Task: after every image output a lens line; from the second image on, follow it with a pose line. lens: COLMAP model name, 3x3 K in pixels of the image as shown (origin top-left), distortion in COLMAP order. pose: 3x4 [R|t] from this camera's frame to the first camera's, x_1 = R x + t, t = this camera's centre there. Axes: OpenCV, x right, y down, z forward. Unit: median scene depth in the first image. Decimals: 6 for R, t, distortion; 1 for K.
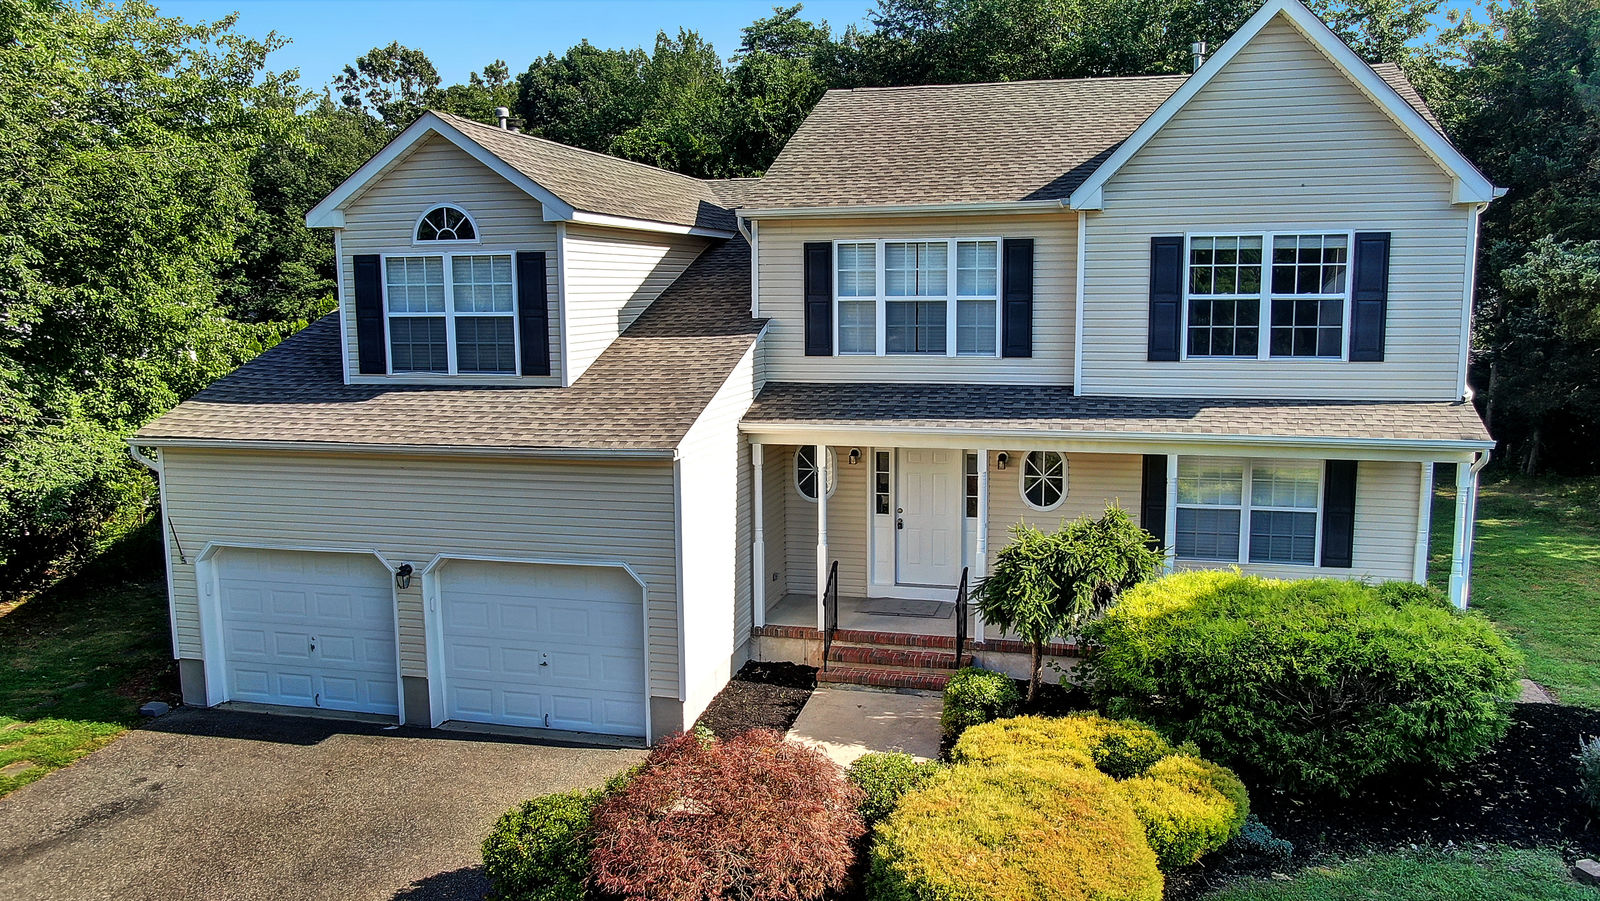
lens RADIAL K [[1198.1, 0, 800.0], [0, 1198.1, 450.5], [0, 0, 1]] dist [-0.009700, -0.002093]
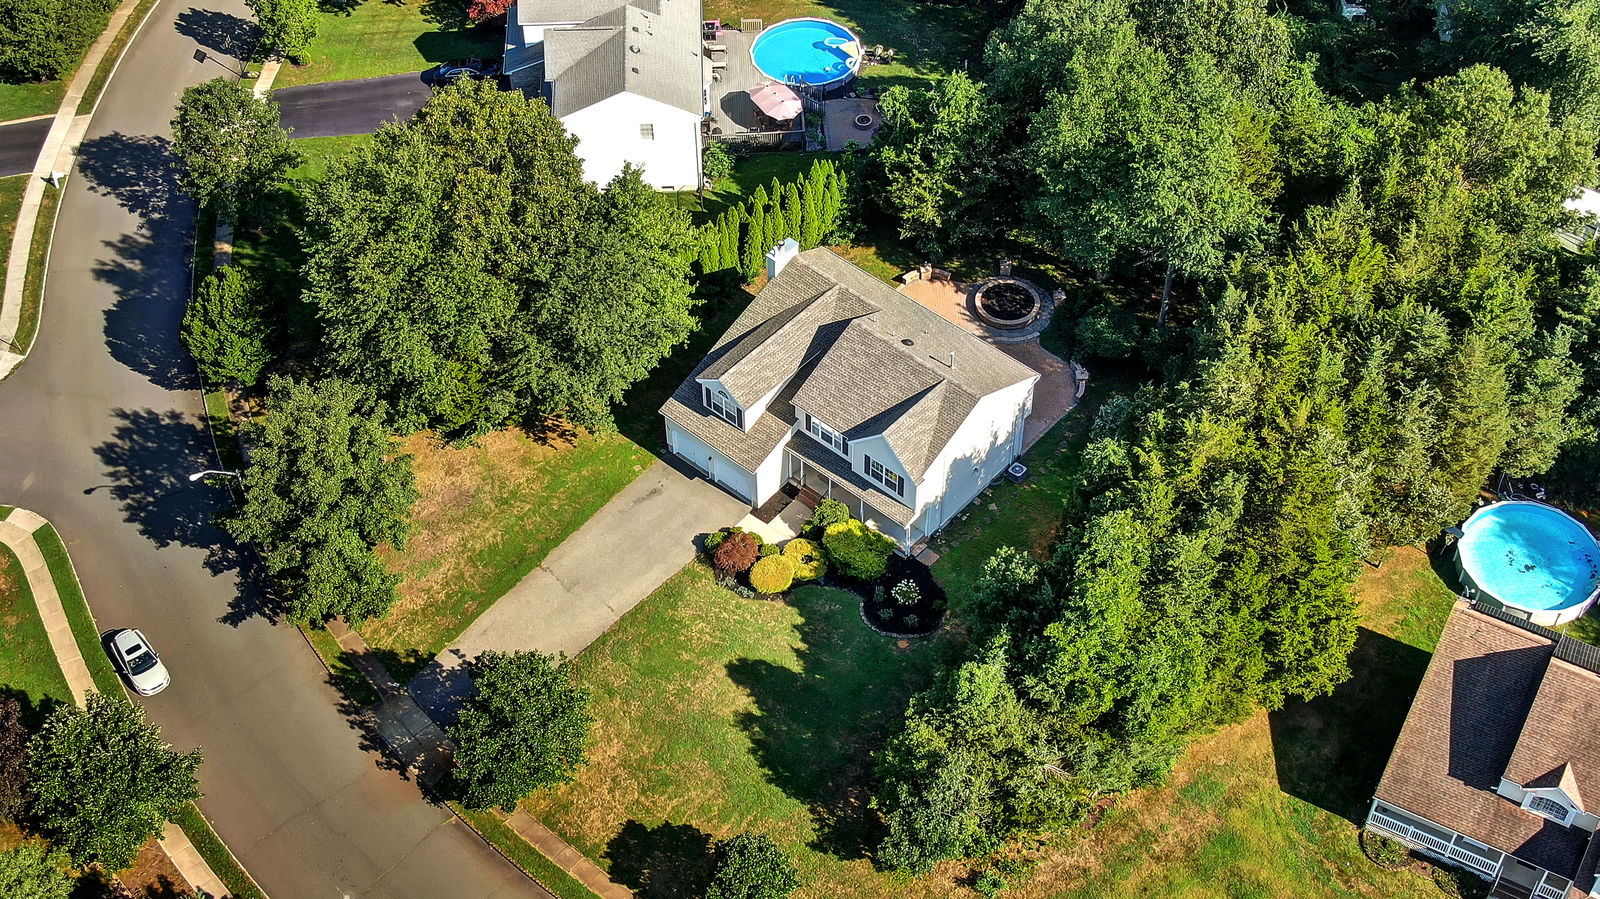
lens RADIAL K [[2105.3, 0, 800.0], [0, 2105.3, 449.5], [0, 0, 1]] dist [0.217498, -0.044069]
pose [[0.893776, 0.337382, -0.295530, 2.283745], [-0.064266, 0.748444, 0.660077, -5.106142], [0.443886, -0.570968, 0.690623, -4.281984]]
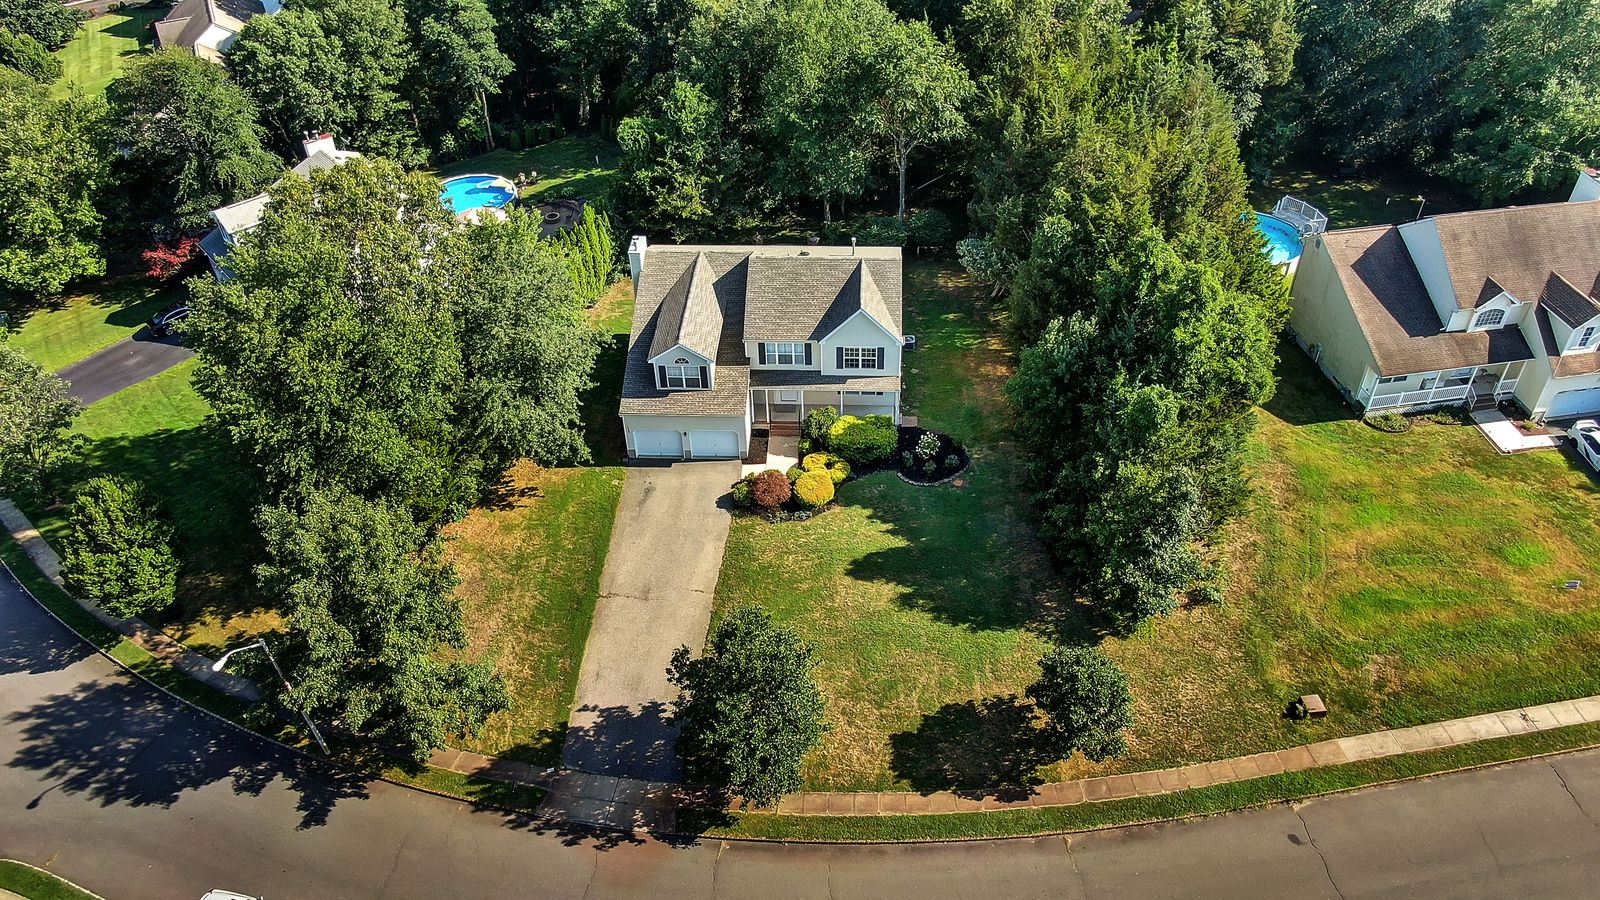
lens RADIAL K [[1198.0, 0, 811.2], [0, 1198.0, 440.7], [0, 0, 1]] dist [-0.007938, 0.010320]
pose [[0.978767, -0.136208, 0.153177, -0.546054], [0.036508, 0.851179, 0.523604, -2.239496], [-0.201700, -0.506894, 0.838078, -2.964827]]
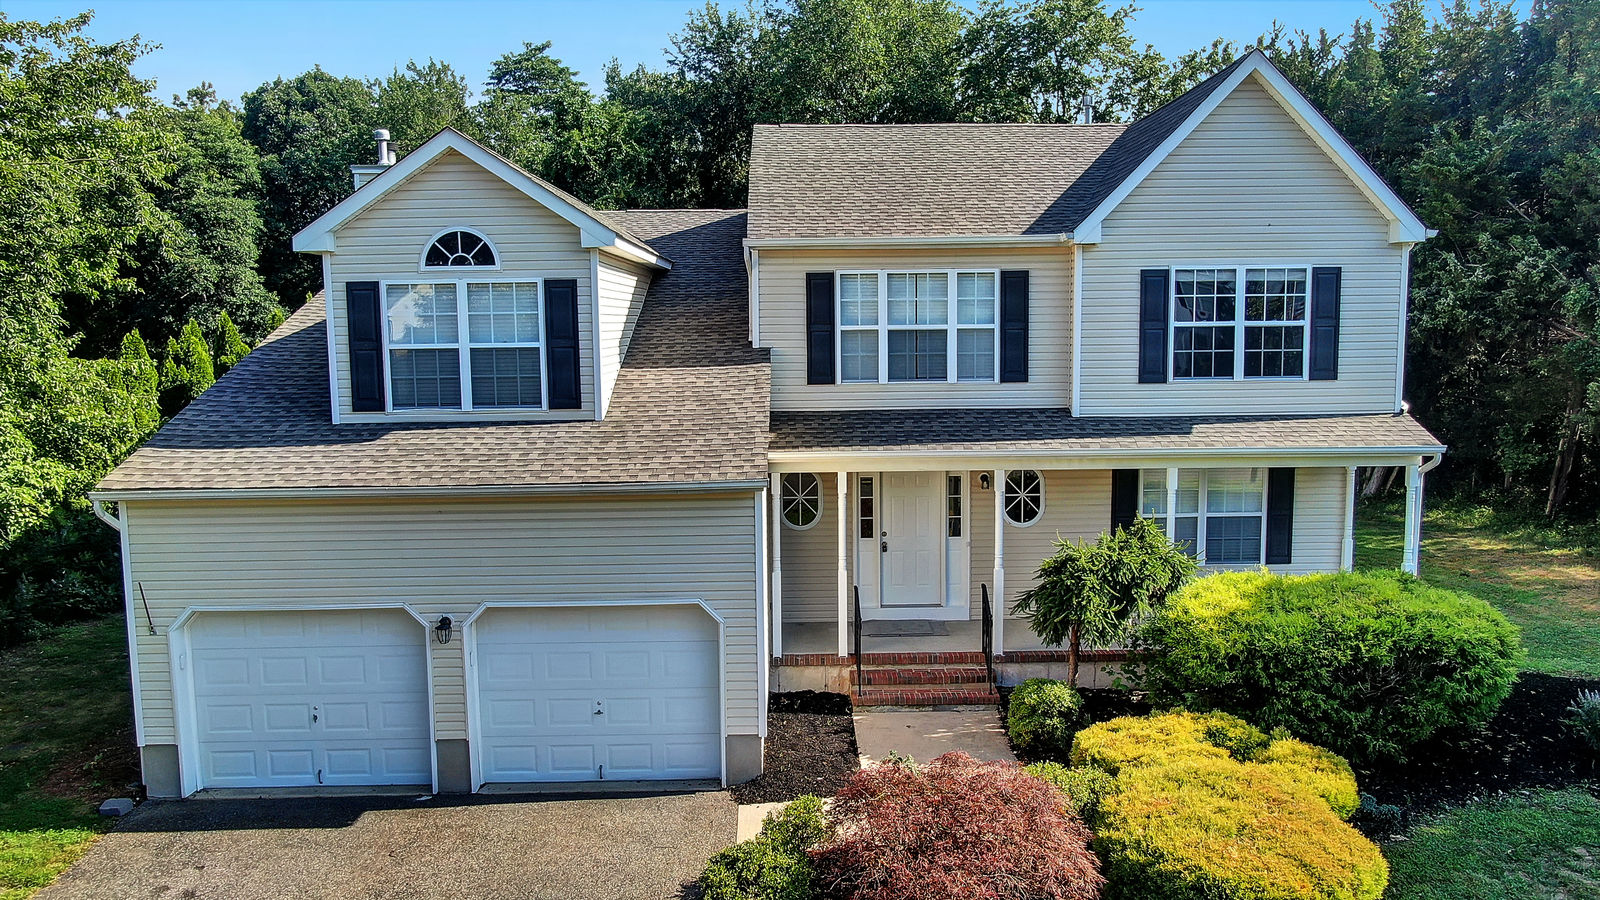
lens RADIAL K [[1171.3, 0, 800.0], [0, 1171.3, 450.0], [0, 0, 1]] dist [-0.008947, -0.004663]
pose [[0.964724, -0.031168, 0.261412, -0.283196], [0.038636, 0.998978, -0.023474, -0.001106], [-0.260414, 0.032746, 0.964942, 0.056040]]
